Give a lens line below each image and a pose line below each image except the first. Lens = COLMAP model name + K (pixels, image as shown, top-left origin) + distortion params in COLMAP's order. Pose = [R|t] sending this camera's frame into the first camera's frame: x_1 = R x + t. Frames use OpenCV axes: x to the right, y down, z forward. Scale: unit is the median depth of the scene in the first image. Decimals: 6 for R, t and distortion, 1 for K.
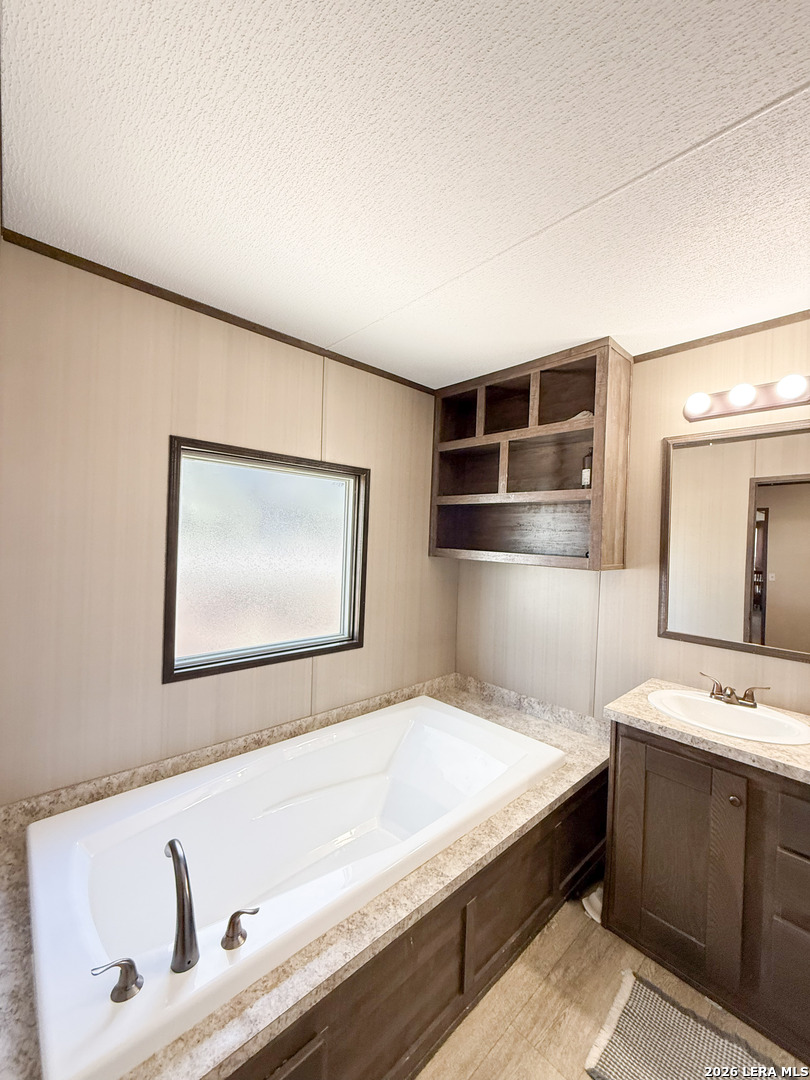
lens RADIAL K [[427.4, 0, 405.0], [0, 427.4, 540.0], [0, 0, 1]] dist [-0.001819, 0.000263]
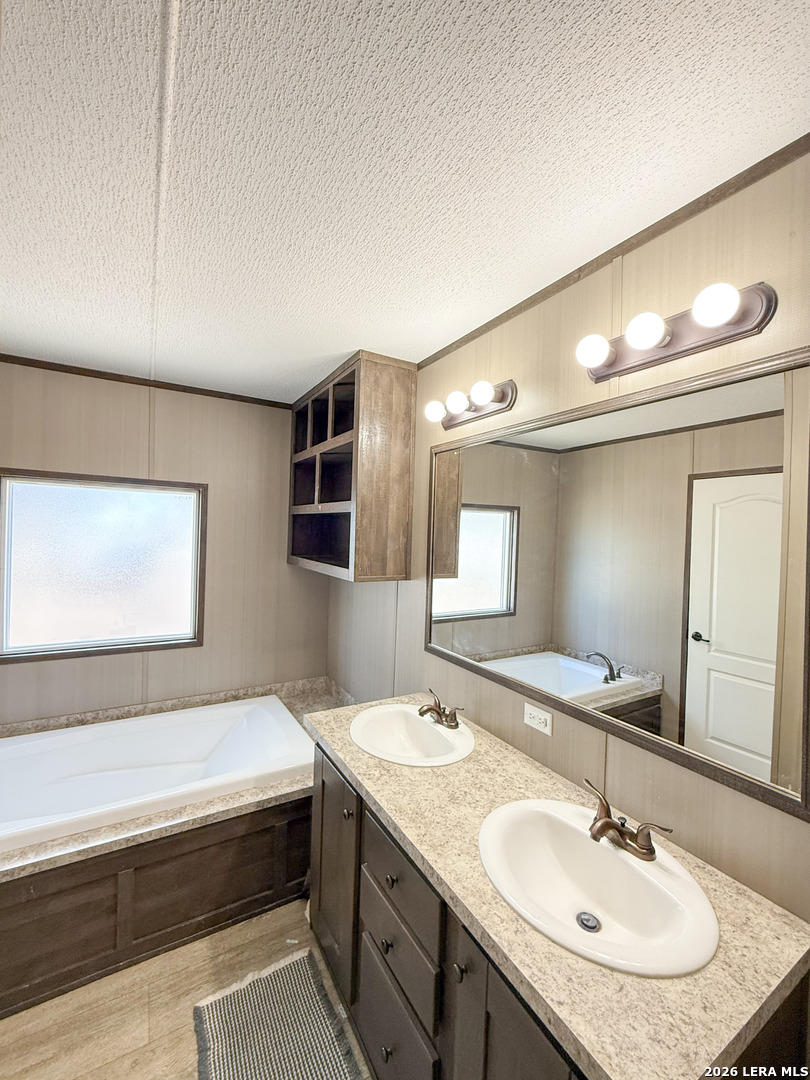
lens RADIAL K [[441.5, 0, 405.0], [0, 441.5, 540.0], [0, 0, 1]] dist [0.002430, 0.000306]
pose [[0.976353, 0.000185, -0.216184, 0.682780], [0.000558, 0.999994, 0.003373, -0.026873], [0.216184, -0.003414, 0.976347, 0.003587]]
